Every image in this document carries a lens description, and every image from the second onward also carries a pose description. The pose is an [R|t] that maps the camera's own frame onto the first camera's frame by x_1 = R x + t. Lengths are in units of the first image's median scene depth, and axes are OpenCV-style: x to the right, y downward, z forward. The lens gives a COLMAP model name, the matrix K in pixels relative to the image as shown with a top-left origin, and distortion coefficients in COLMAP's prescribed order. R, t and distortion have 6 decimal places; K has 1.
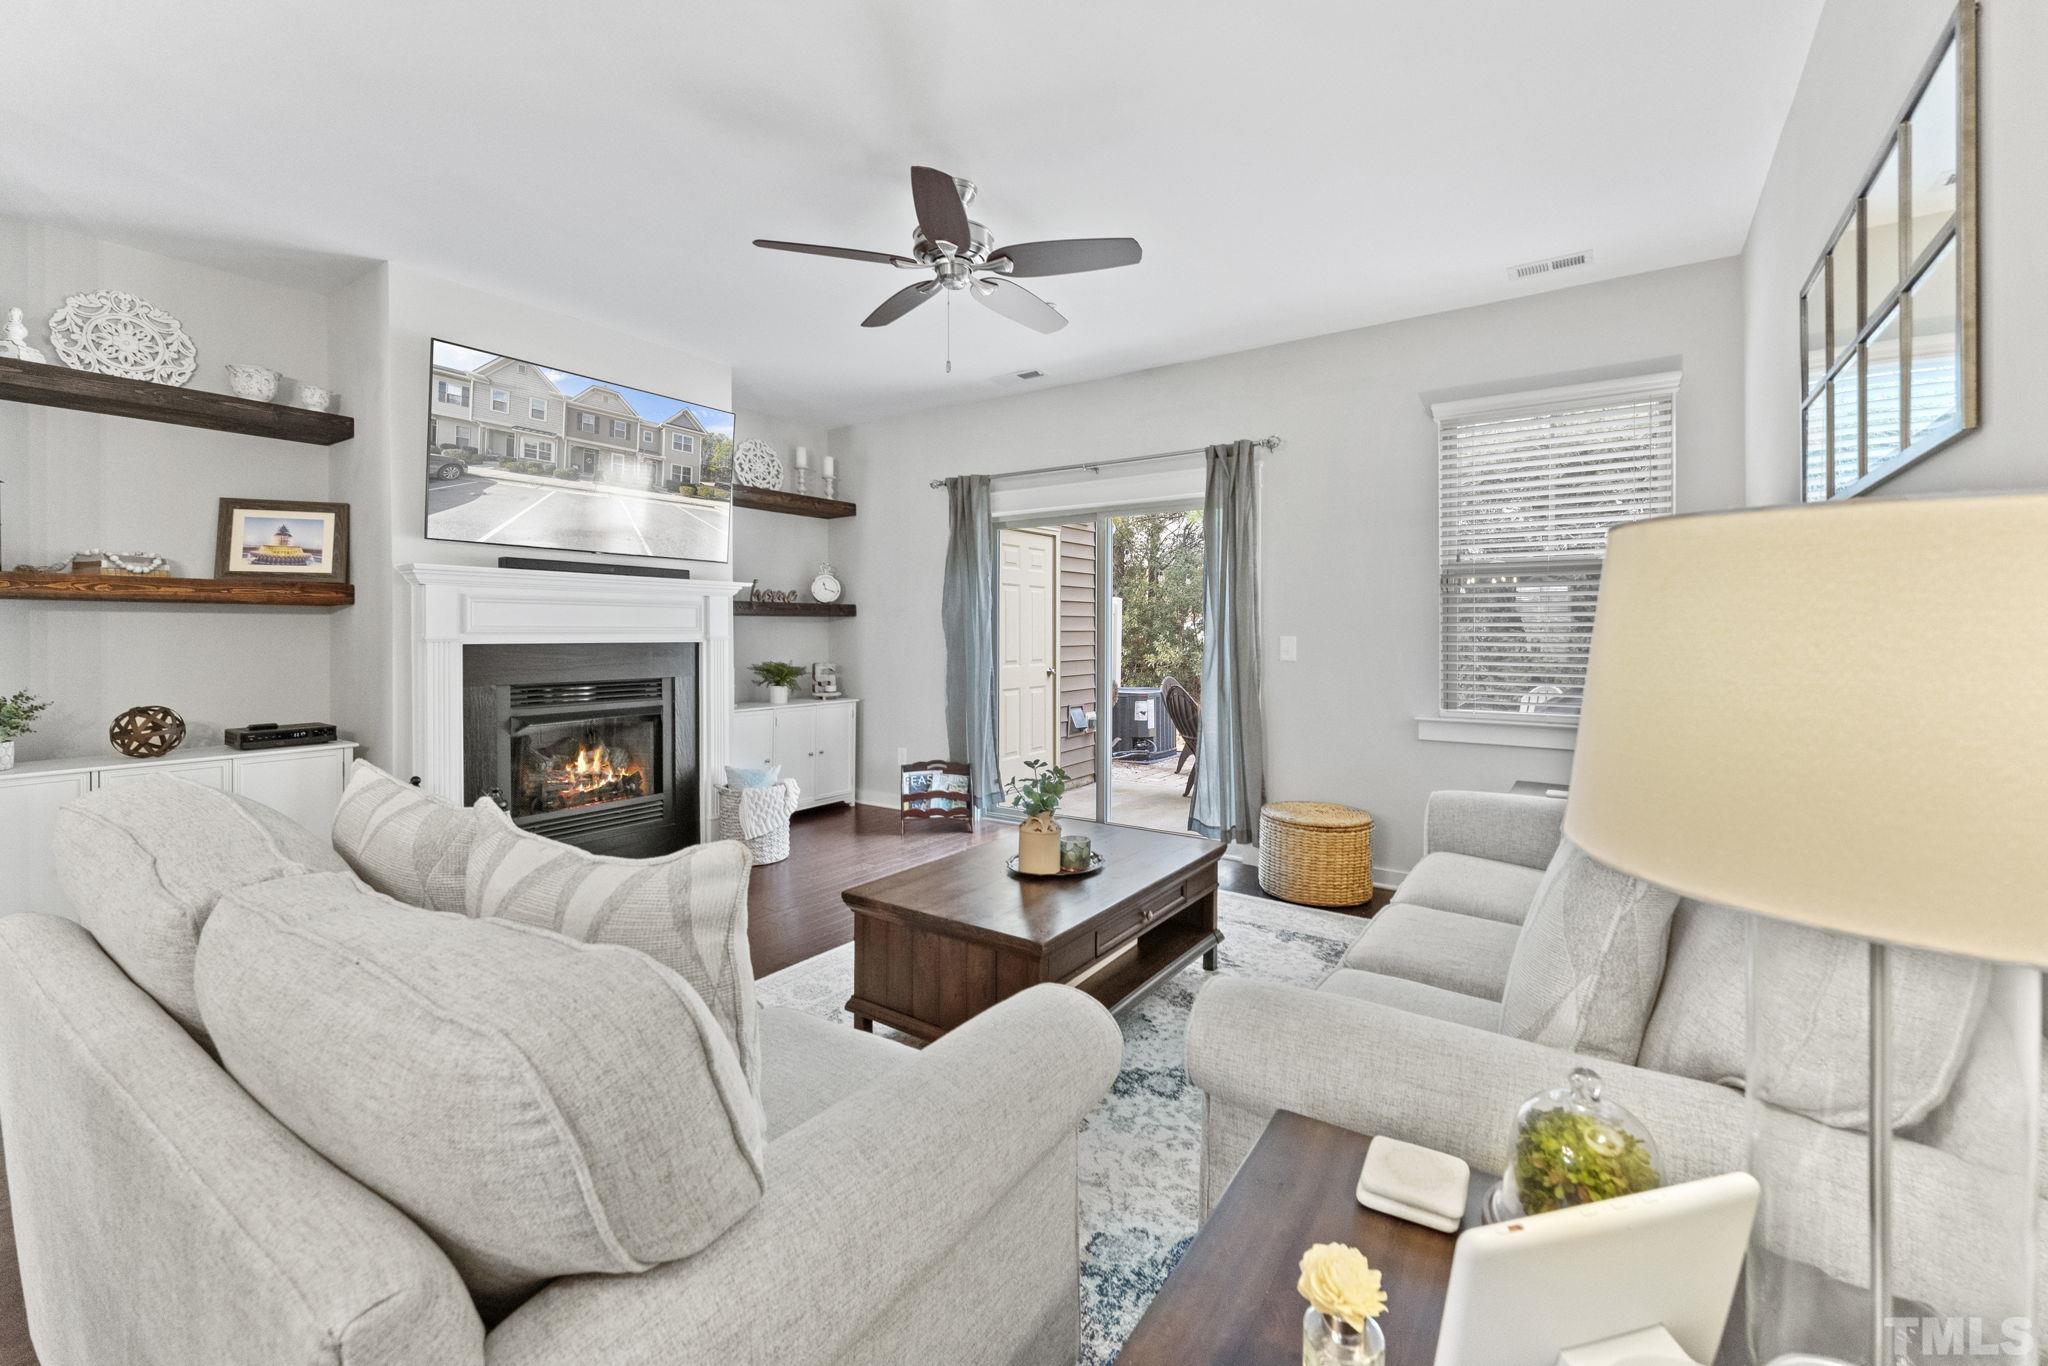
lens RADIAL K [[837.0, 0, 1046.9], [0, 837.0, 646.2], [0, 0, 1]] dist [-0.001435, -0.000134]
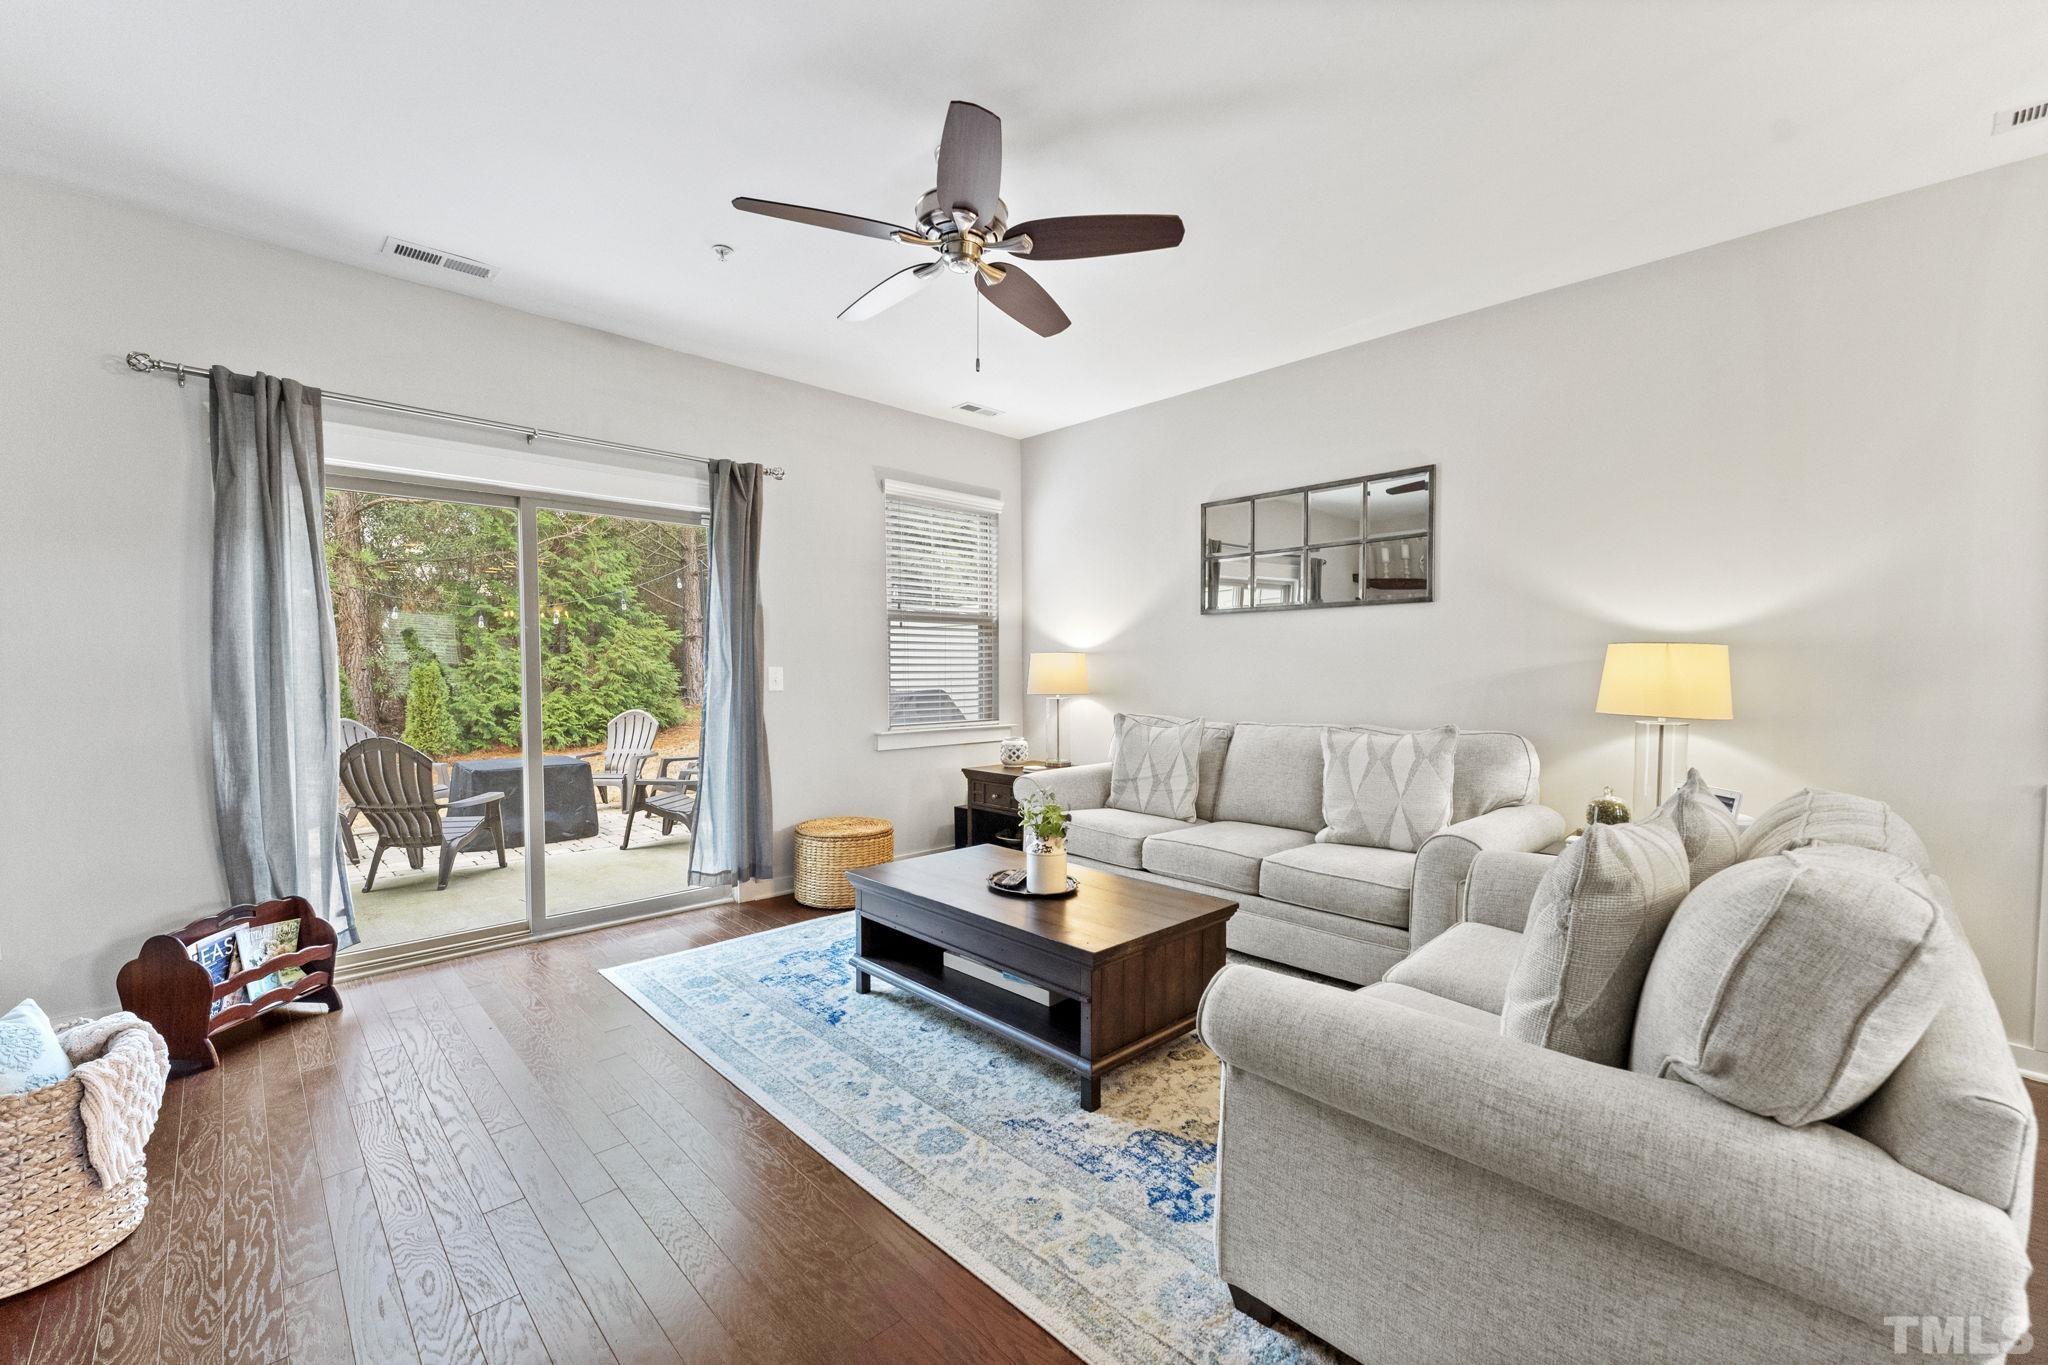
lens RADIAL K [[858.4, 0, 1024.0], [0, 858.4, 682.5], [0, 0, 1]] dist [0.000070, 0.000011]
pose [[0.212694, -0.026699, 0.976754, -0.639865], [0.001426, 0.999634, 0.027014, -0.020666], [-0.977118, -0.004353, 0.212654, 0.465555]]
